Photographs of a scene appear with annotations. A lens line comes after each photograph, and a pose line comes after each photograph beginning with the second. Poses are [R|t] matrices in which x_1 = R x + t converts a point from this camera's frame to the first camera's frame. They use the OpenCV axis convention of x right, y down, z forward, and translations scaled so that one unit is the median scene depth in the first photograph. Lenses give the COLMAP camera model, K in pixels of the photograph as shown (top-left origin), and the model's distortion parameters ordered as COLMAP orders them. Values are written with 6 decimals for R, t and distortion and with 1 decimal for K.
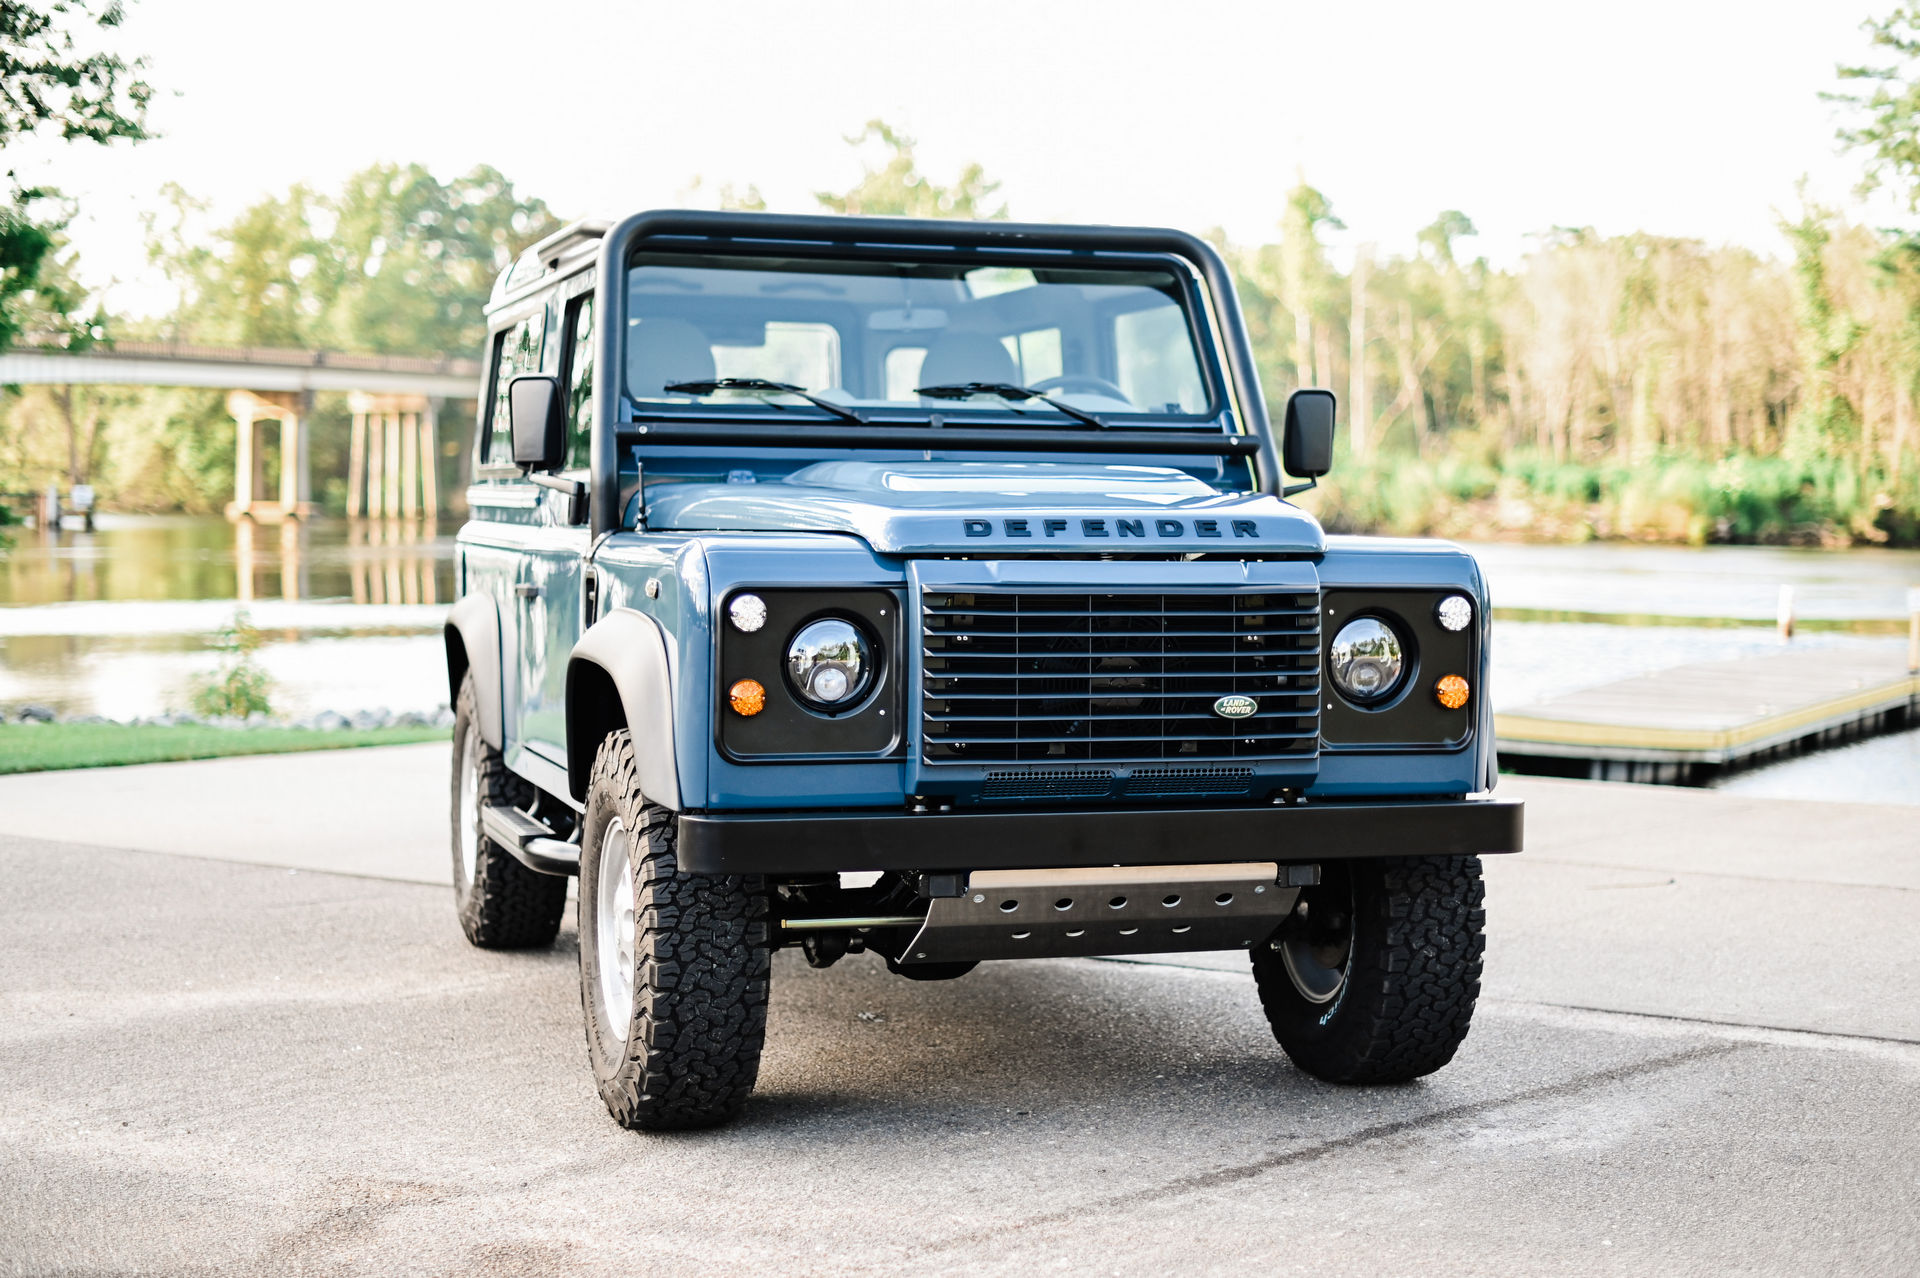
lens RADIAL K [[2896.8, 0, 1018.1], [0, 2896.8, 637.0], [0, 0, 1]] dist [-0.037153, -0.079952]
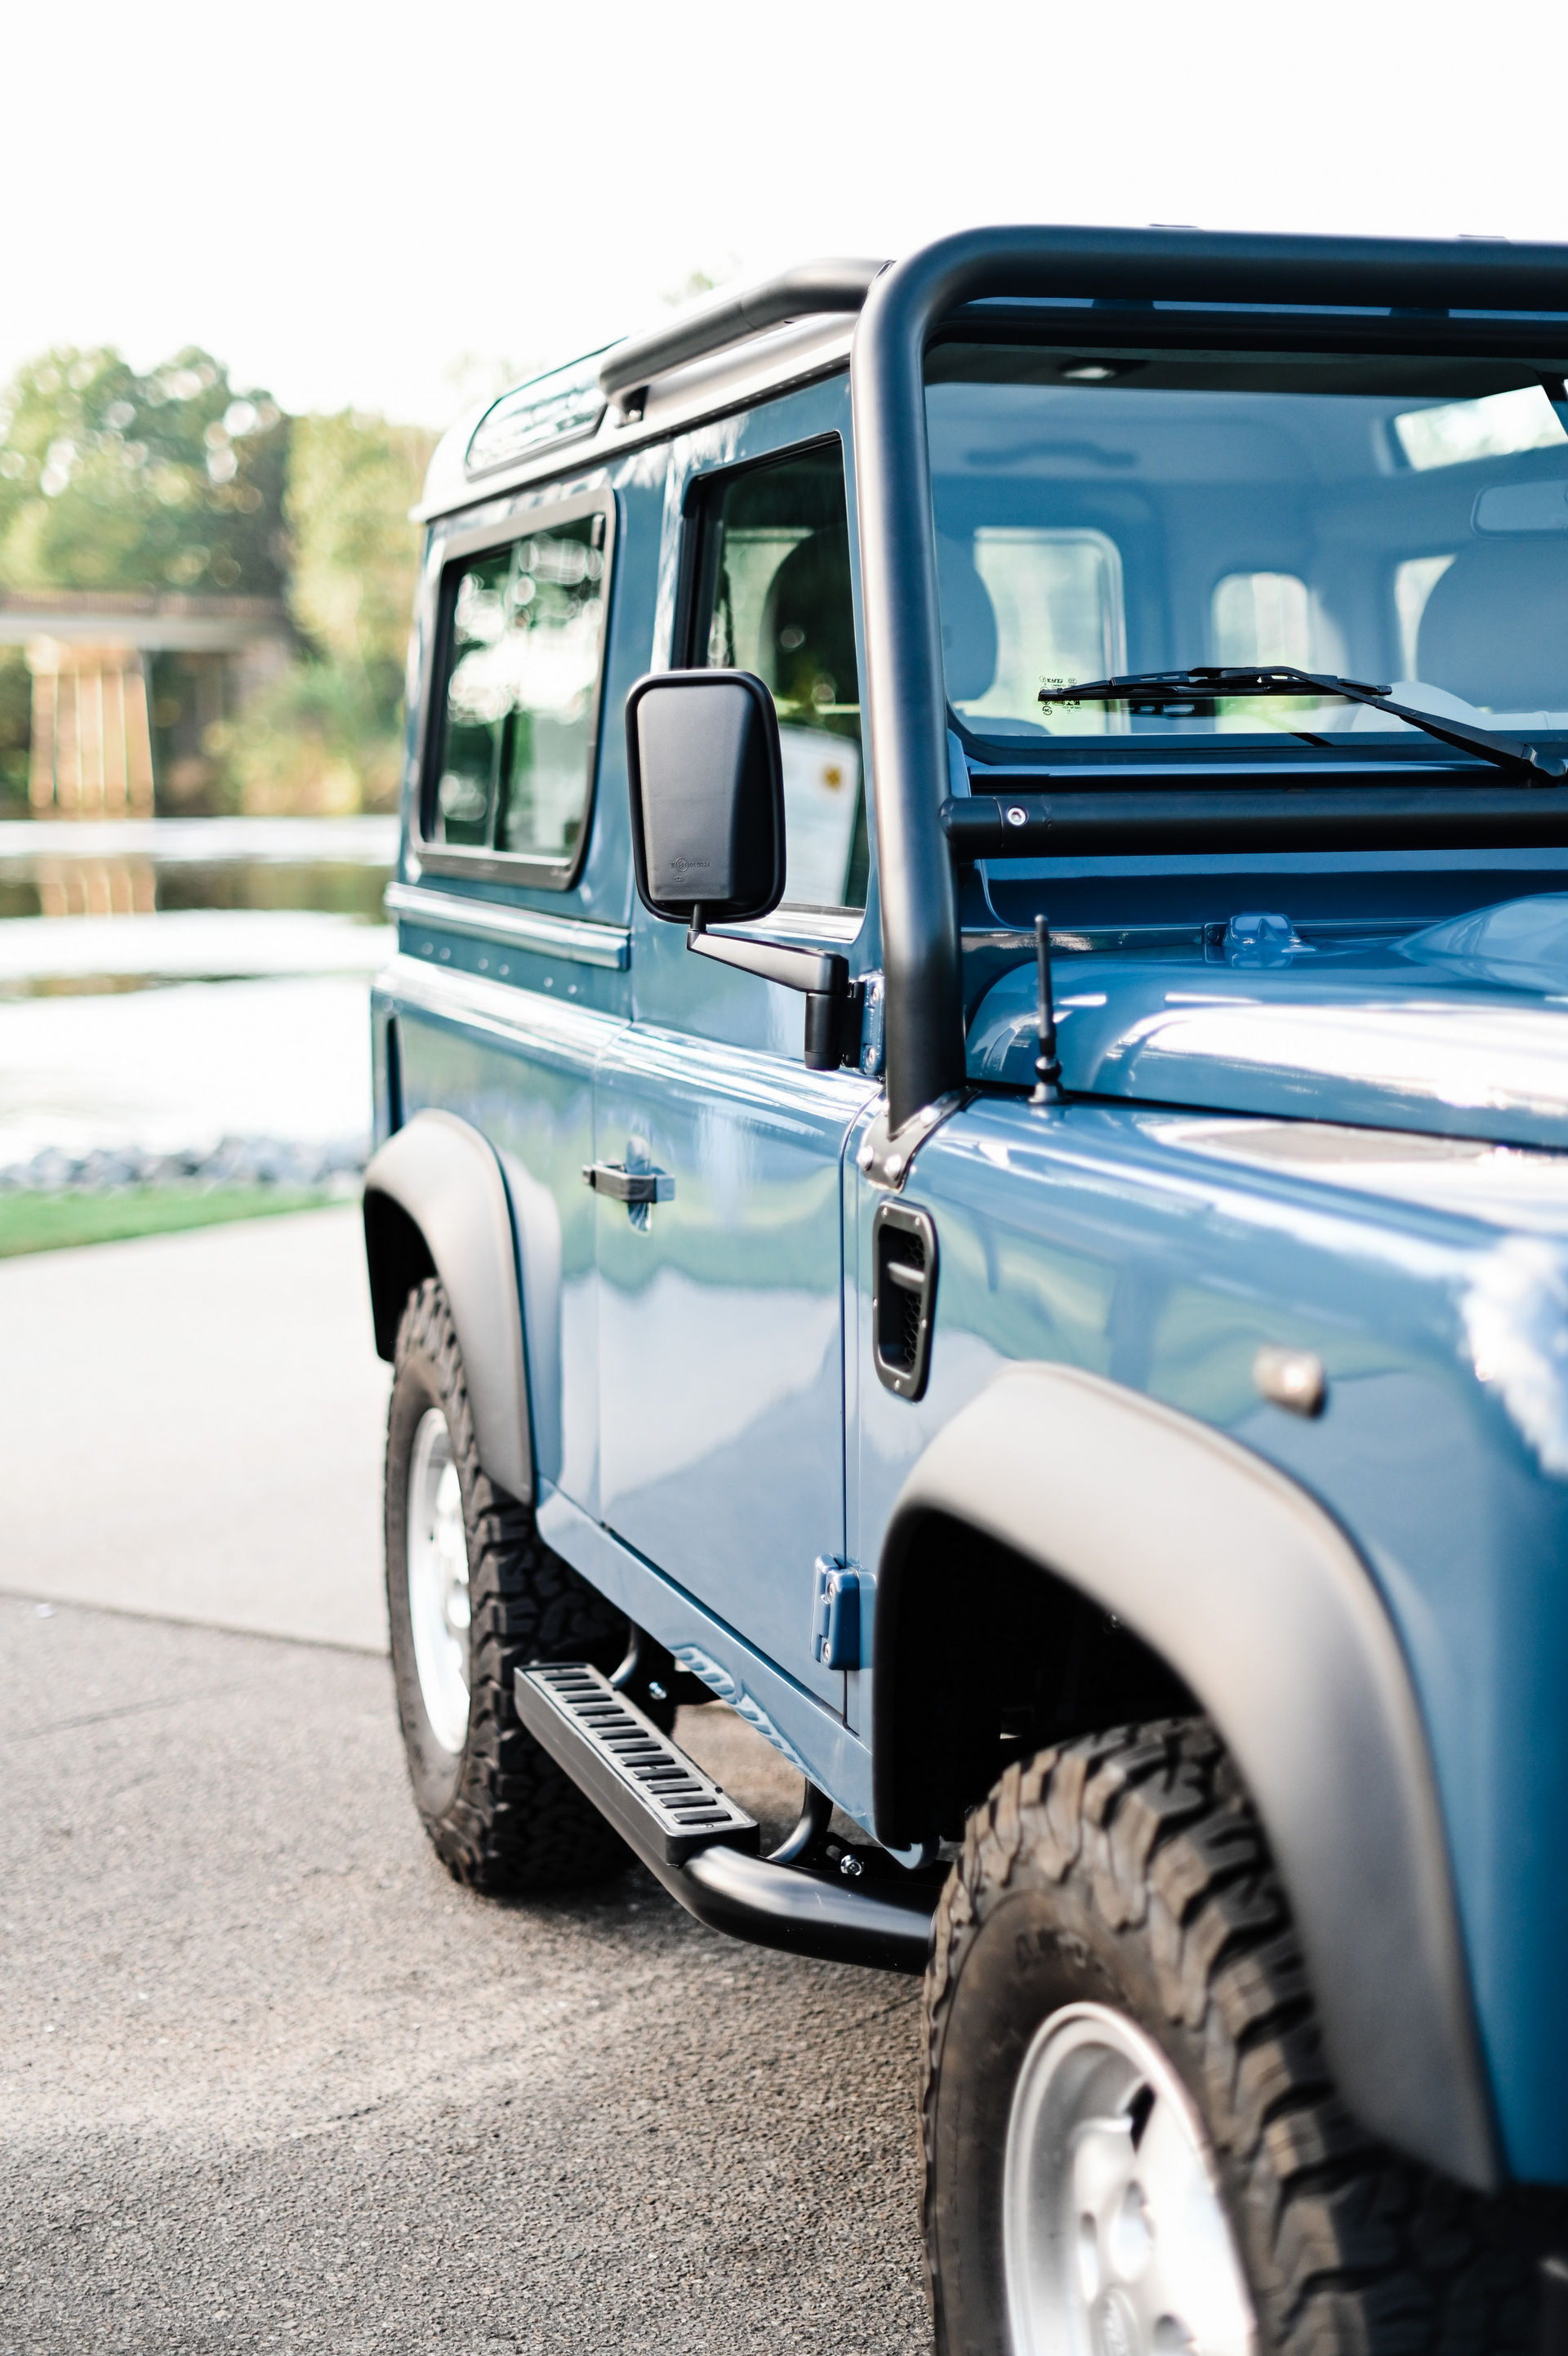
lens RADIAL K [[3622.9, 0, 784.0], [0, 3622.9, 1178.0], [0, 0, 1]] dist [0.005801, 0.055305]
pose [[0.999420, -0.020186, -0.027434, -0.160303], [0.022000, 0.997476, 0.067514, -0.062272], [0.026002, -0.068078, 0.997341, 0.580118]]
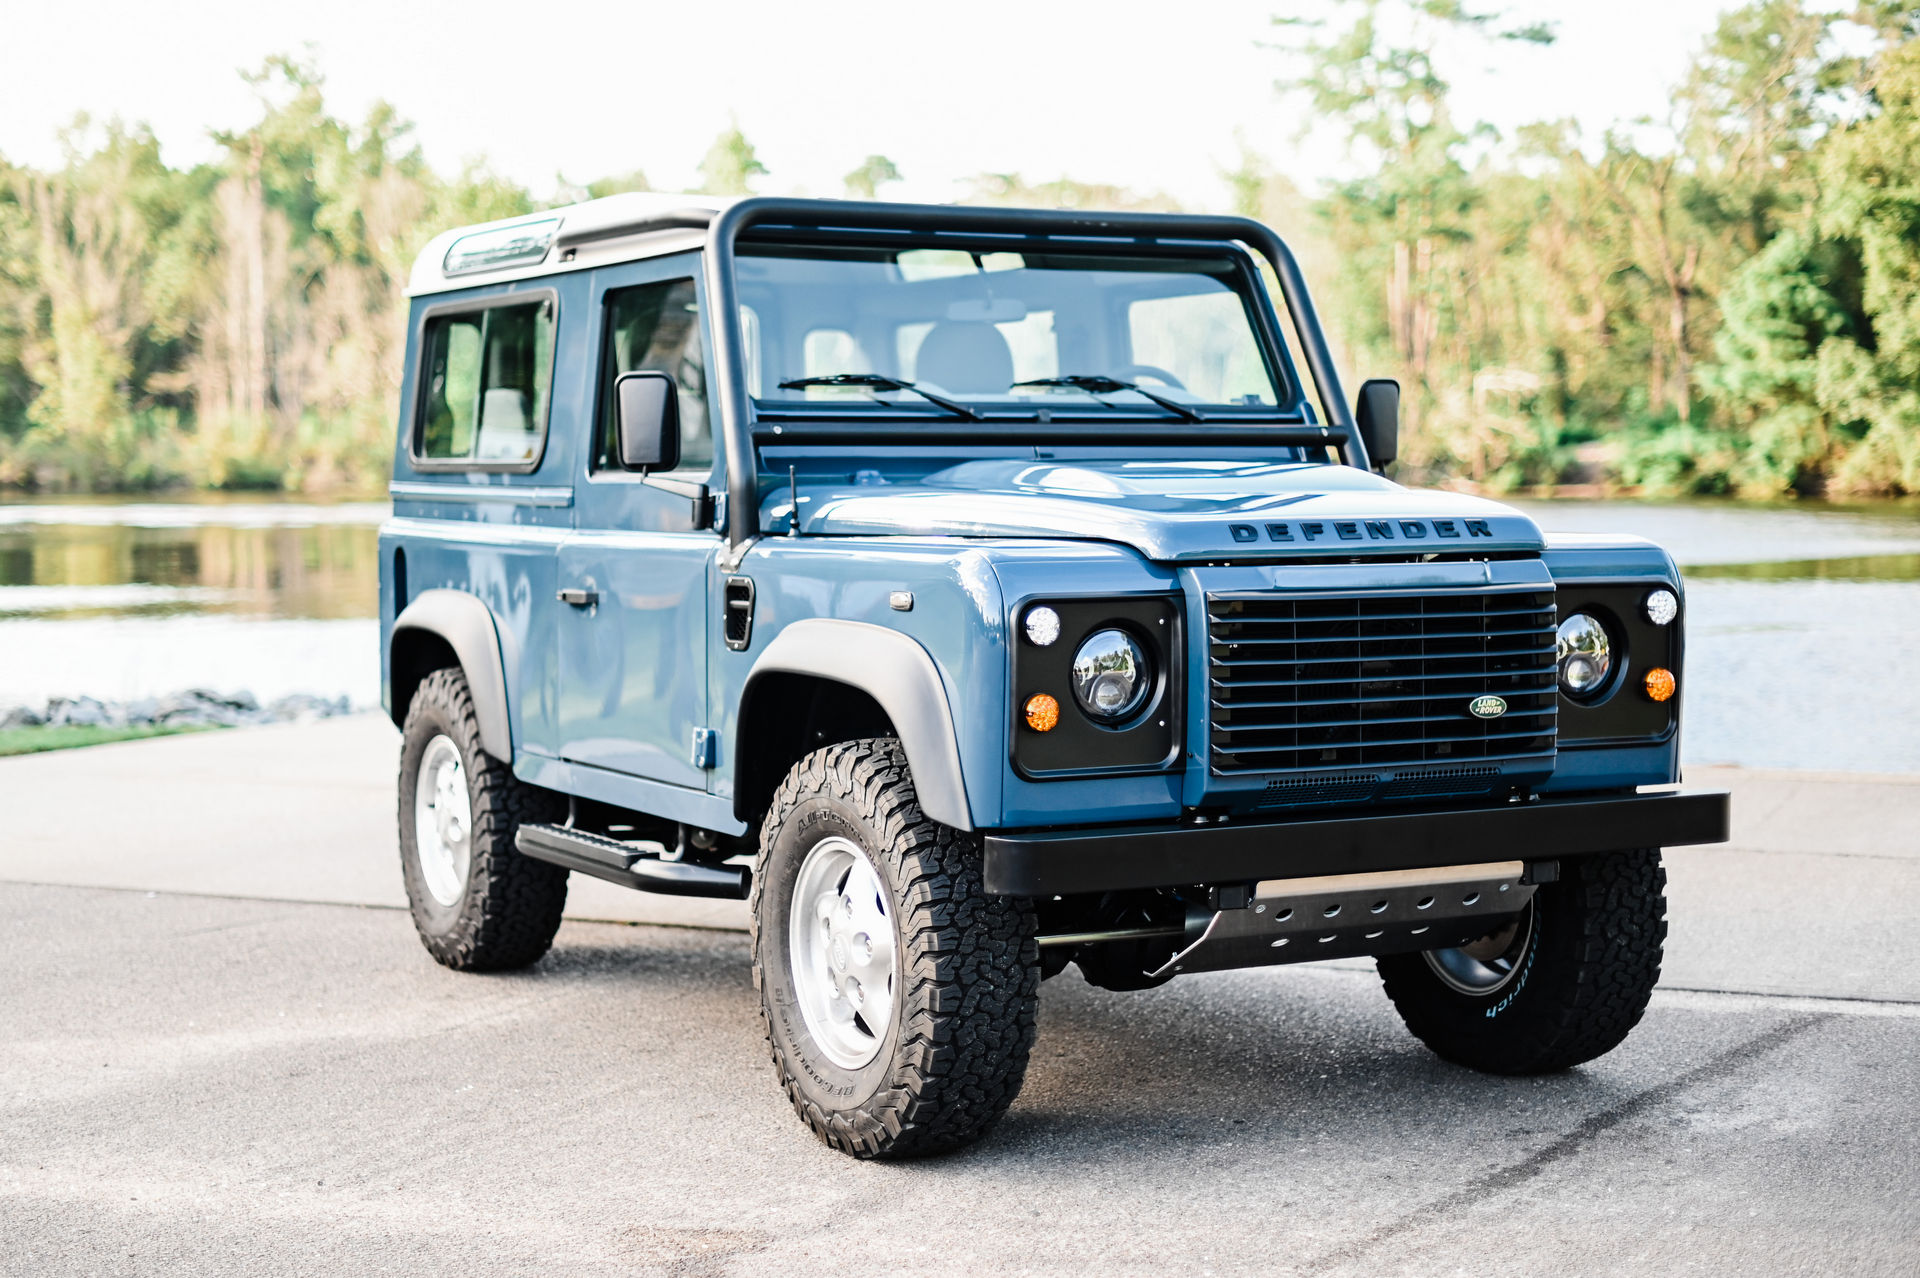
lens RADIAL K [[2990.2, 0, 963.4], [0, 2990.2, 669.9], [0, 0, 1]] dist [-0.011069, 0.026824]
pose [[0.983328, -0.025245, 0.180082, -0.270866], [0.020725, 0.999422, 0.026939, -0.019027], [-0.180658, -0.022757, 0.983283, 0.013731]]
